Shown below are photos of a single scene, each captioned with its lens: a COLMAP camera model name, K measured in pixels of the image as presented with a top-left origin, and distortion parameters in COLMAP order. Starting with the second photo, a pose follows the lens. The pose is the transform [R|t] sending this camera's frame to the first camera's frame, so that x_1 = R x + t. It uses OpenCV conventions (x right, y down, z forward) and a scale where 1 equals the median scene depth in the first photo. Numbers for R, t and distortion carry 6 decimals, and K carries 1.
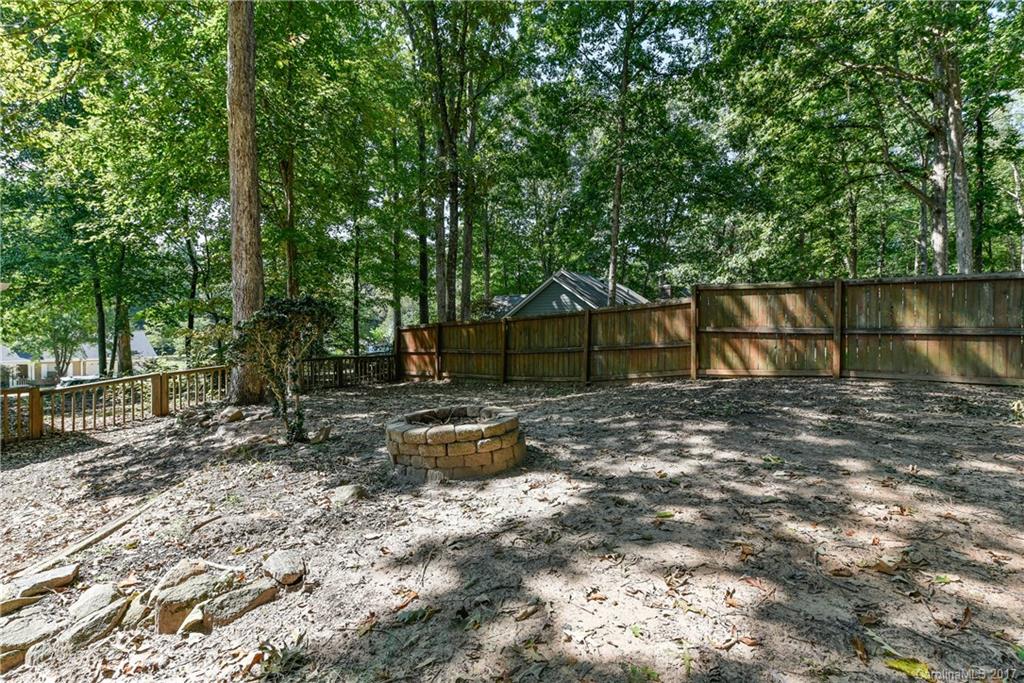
lens RADIAL K [[456.7, 0, 512.0], [0, 456.7, 341.5], [0, 0, 1]] dist [0.000410, 0.000014]
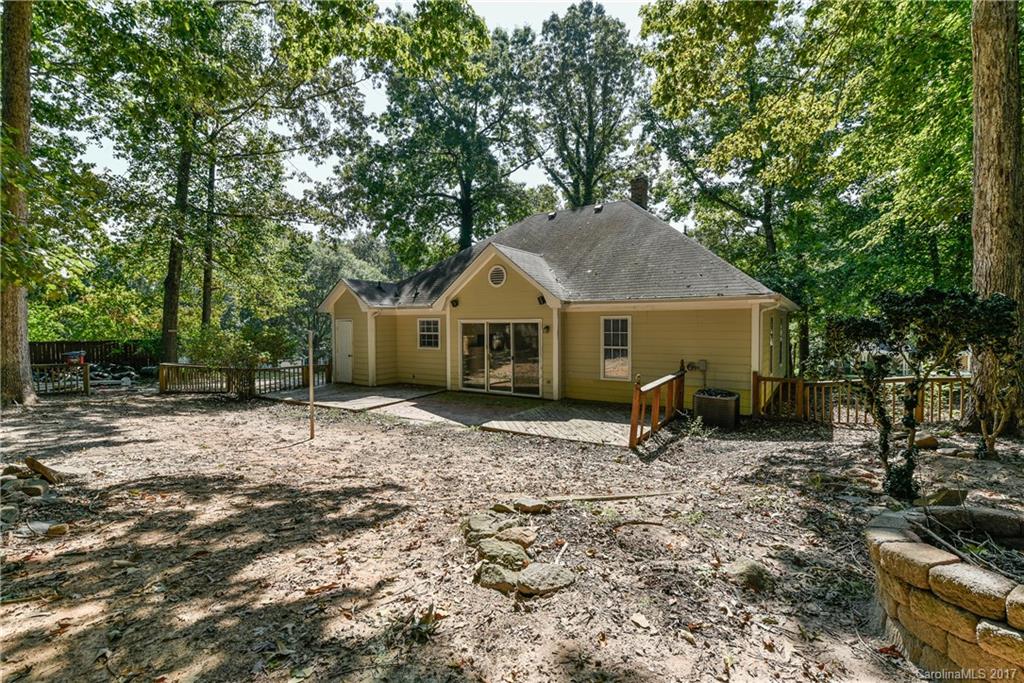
lens RADIAL K [[456.7, 0, 512.0], [0, 456.7, 341.5], [0, 0, 1]] dist [0.000410, 0.000014]
pose [[0.026601, 0.023134, -0.999378, 0.379019], [-0.009096, 0.999696, 0.022899, -0.051668], [0.999605, 0.008481, 0.026803, 0.638254]]
